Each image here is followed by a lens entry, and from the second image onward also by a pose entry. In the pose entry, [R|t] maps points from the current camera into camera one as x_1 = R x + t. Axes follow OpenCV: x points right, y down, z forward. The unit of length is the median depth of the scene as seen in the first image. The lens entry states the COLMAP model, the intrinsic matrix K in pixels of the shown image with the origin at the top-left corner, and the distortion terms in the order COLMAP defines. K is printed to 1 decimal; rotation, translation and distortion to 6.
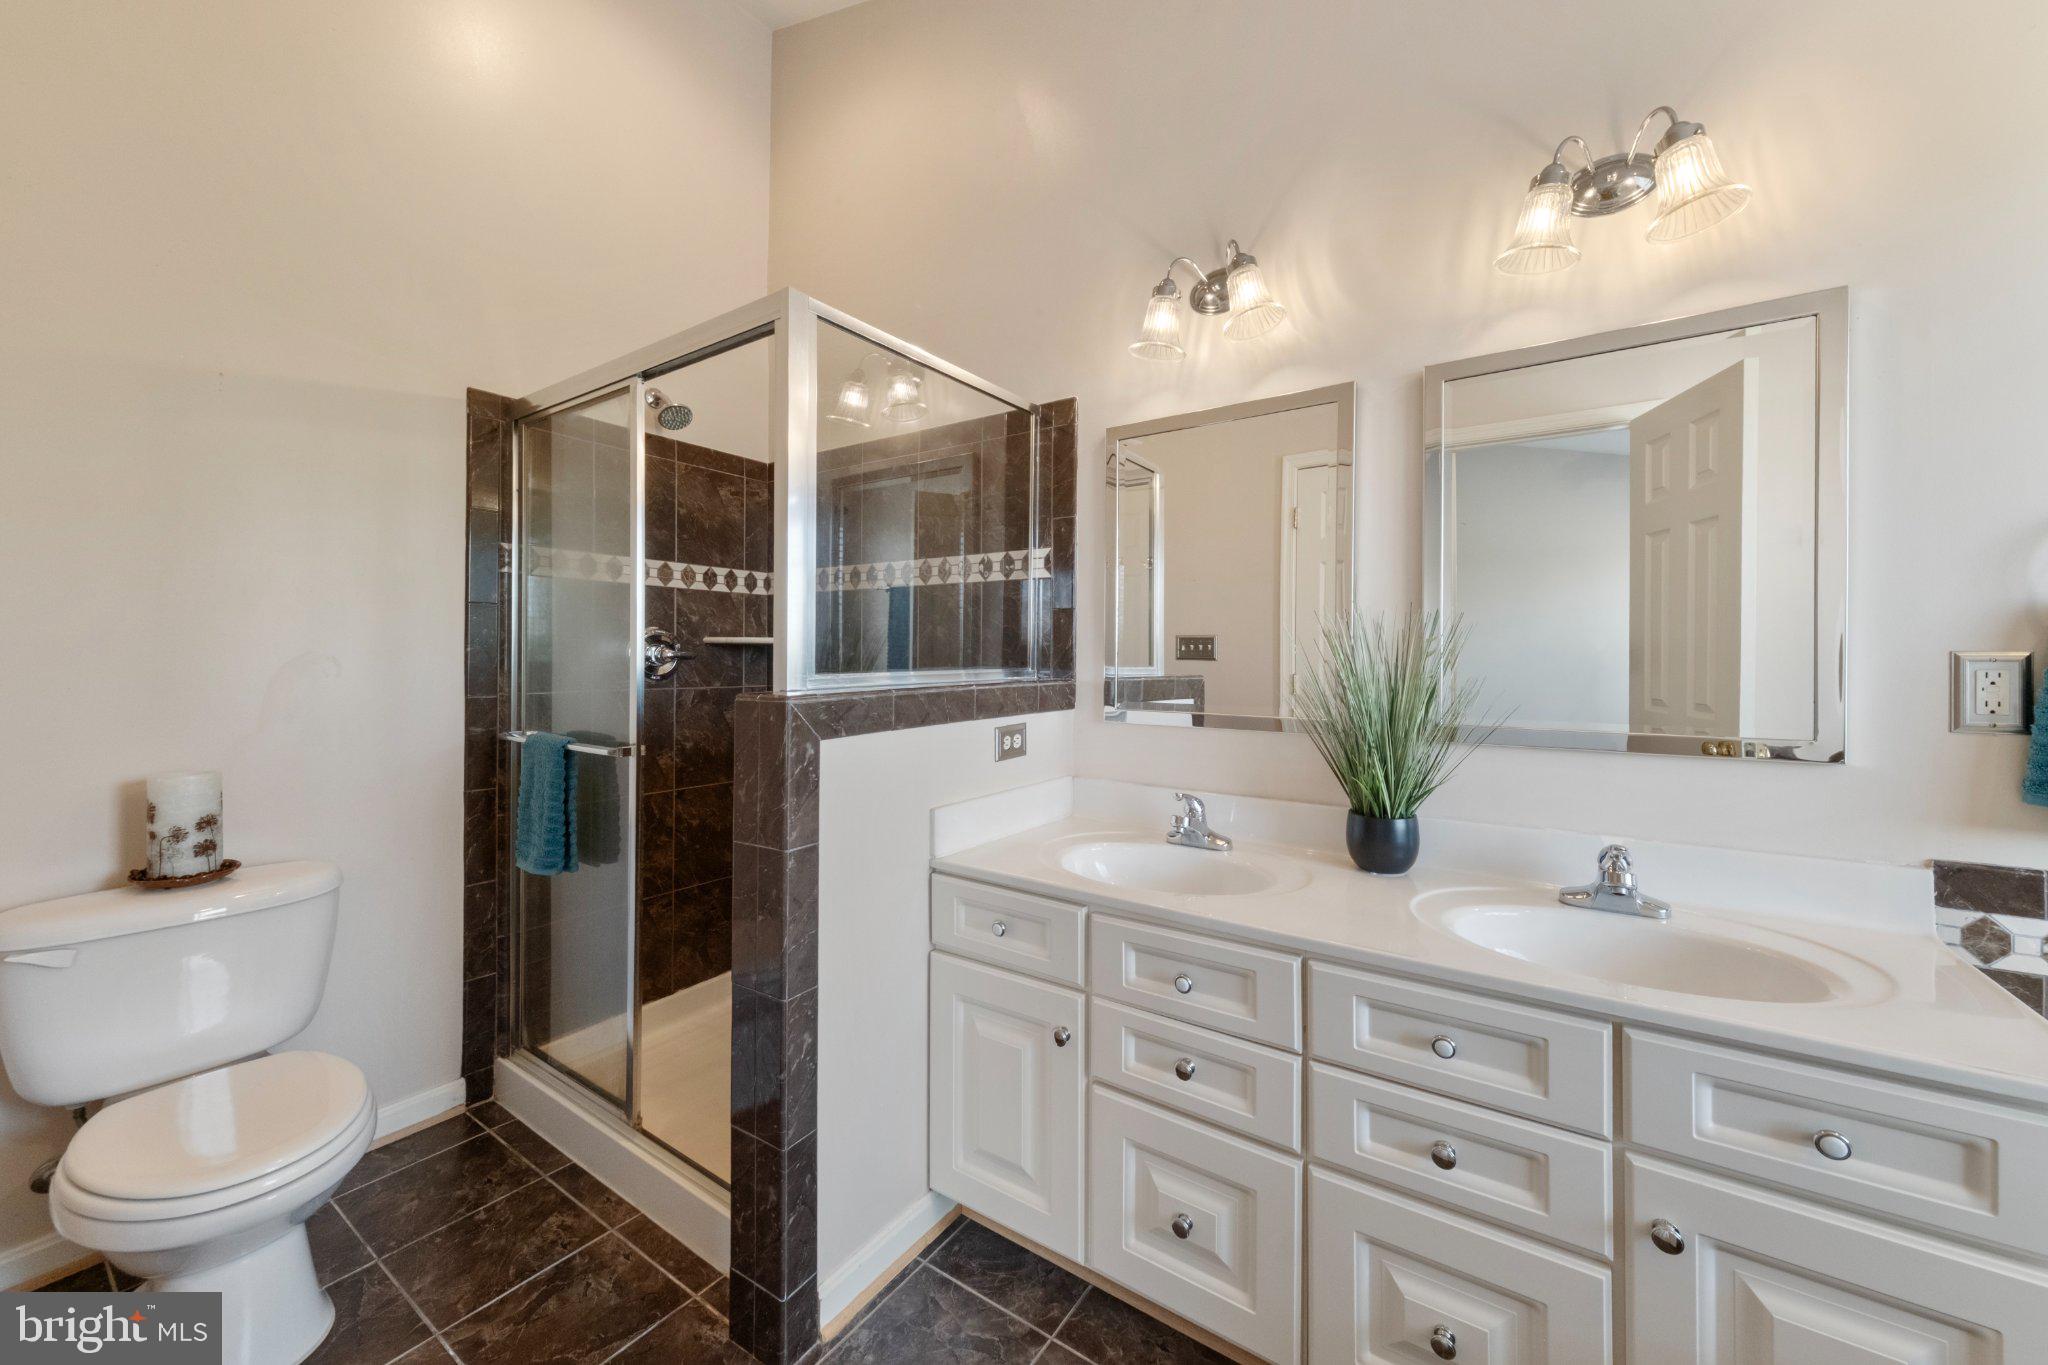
lens RADIAL K [[766.9, 0, 1023.5], [0, 766.9, 659.8], [0, 0, 1]] dist [-0.000595, -0.000052]
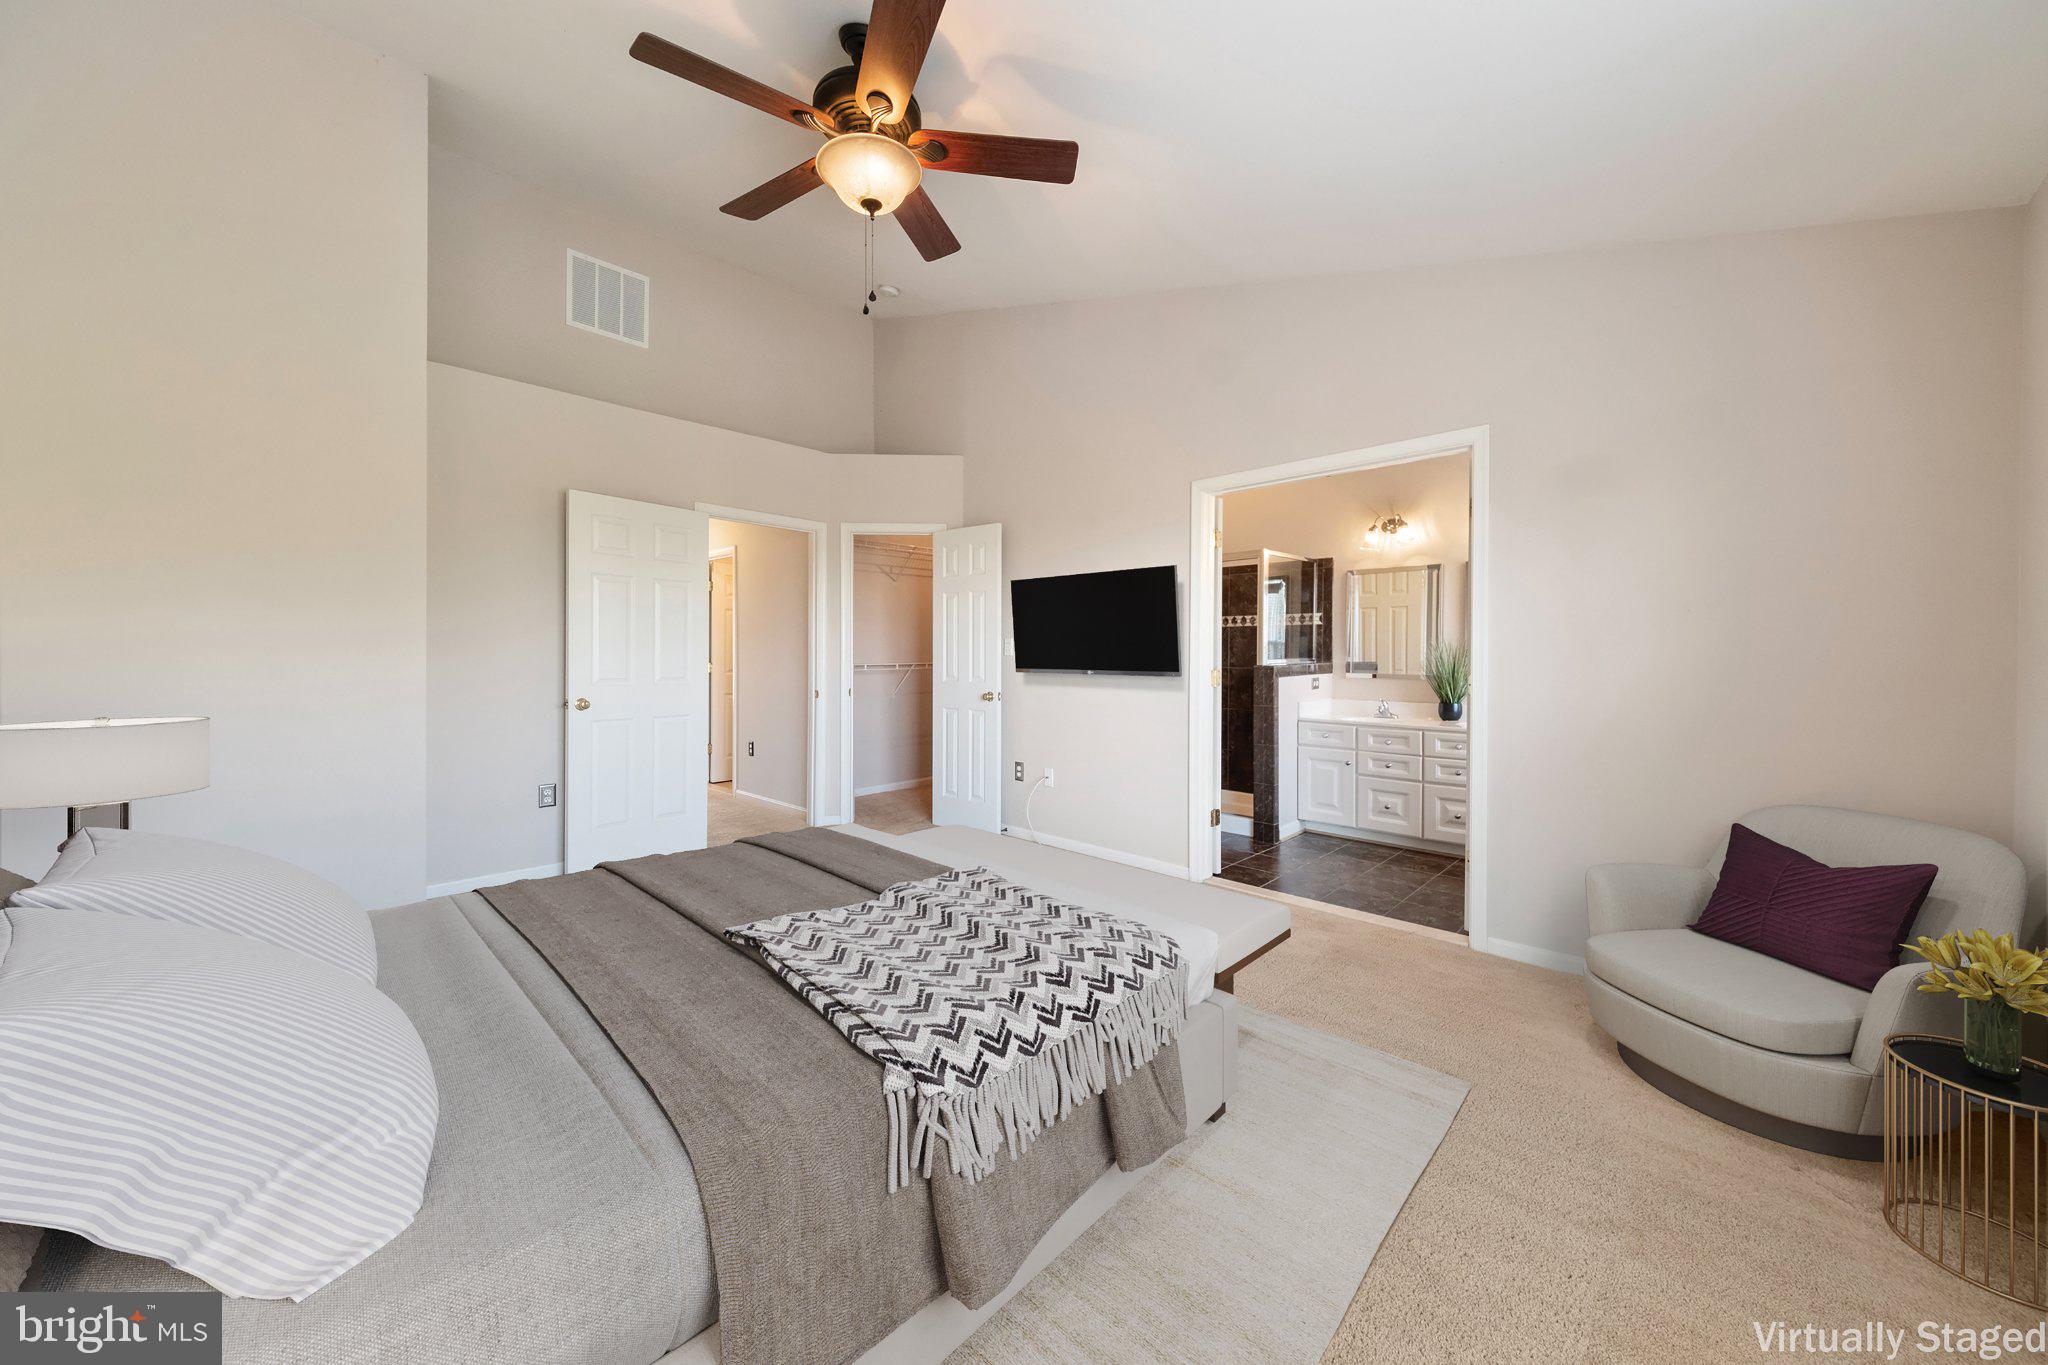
lens RADIAL K [[718.2, 0, 1023.6], [0, 718.2, 655.1], [0, 0, 1]] dist [0.000349, 0.000011]
pose [[0.985116, -0.000090, -0.171892, -0.655441], [0.000073, 1.000000, -0.000107, 0.000079], [0.171892, 0.000093, 0.985116, -1.921410]]
